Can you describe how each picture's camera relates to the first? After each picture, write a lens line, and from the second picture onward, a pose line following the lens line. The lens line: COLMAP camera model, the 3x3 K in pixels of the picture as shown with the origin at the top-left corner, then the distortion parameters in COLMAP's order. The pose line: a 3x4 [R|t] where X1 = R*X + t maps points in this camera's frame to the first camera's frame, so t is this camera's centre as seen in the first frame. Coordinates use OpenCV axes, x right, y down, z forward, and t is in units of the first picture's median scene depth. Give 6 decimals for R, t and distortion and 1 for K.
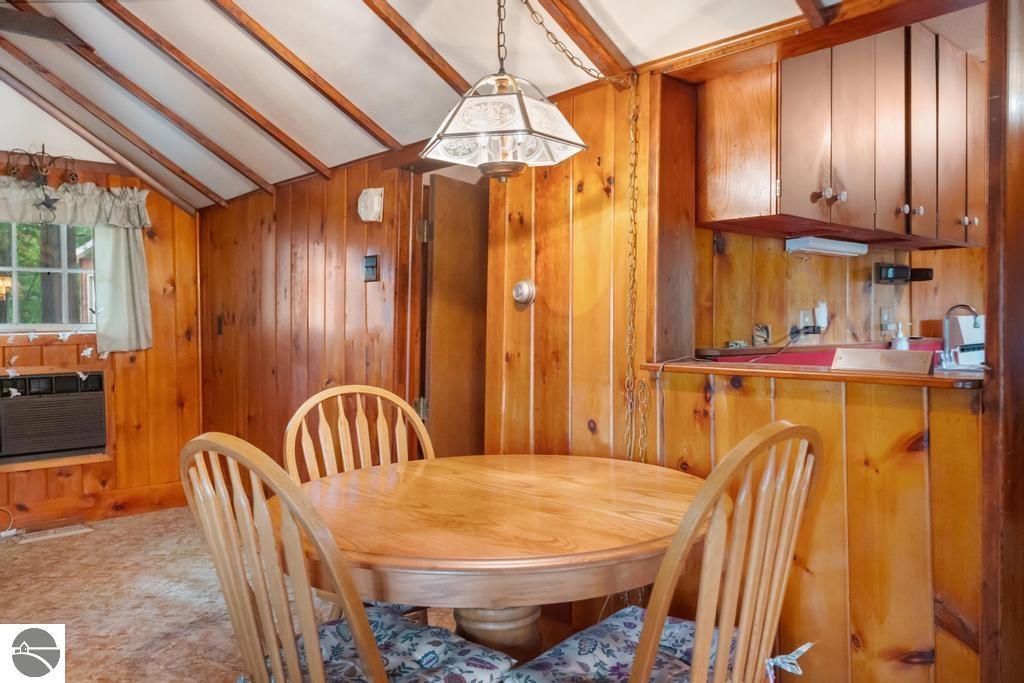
lens RADIAL K [[771.6, 0, 508.6], [0, 771.6, 340.1], [0, 0, 1]] dist [0.004266, -0.005918]
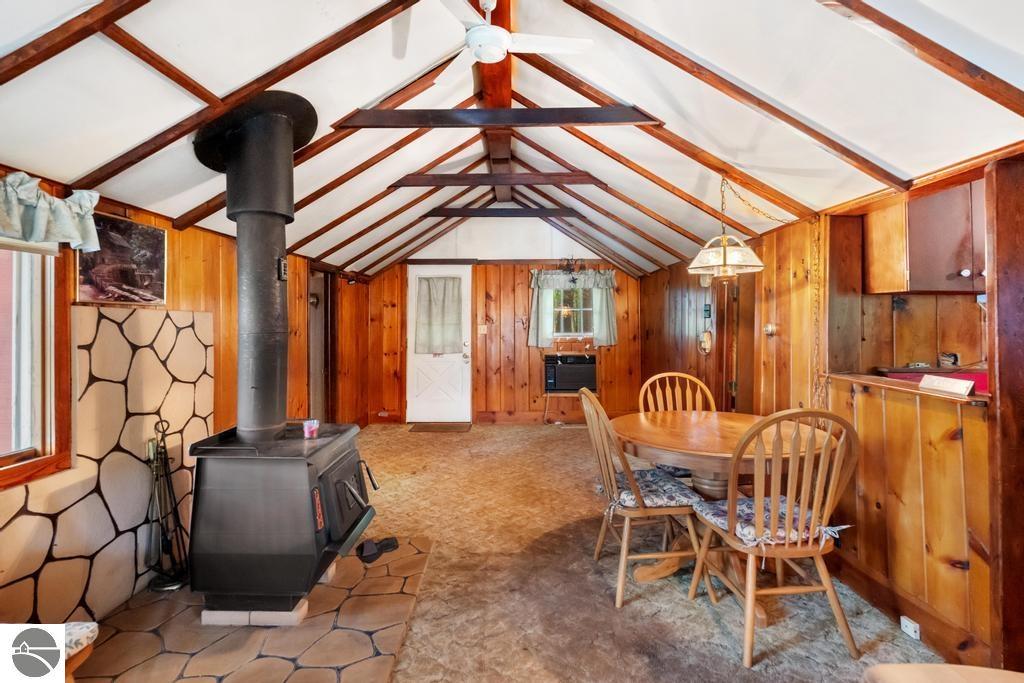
lens RADIAL K [[470.5, 0, 500.9], [0, 470.5, 321.6], [0, 0, 1]] dist [0.014014, 0.000390]
pose [[0.736719, 0.003582, -0.676189, 0.331698], [-0.018865, 0.999706, -0.015258, -0.053795], [0.675936, 0.023997, 0.736570, -0.299023]]
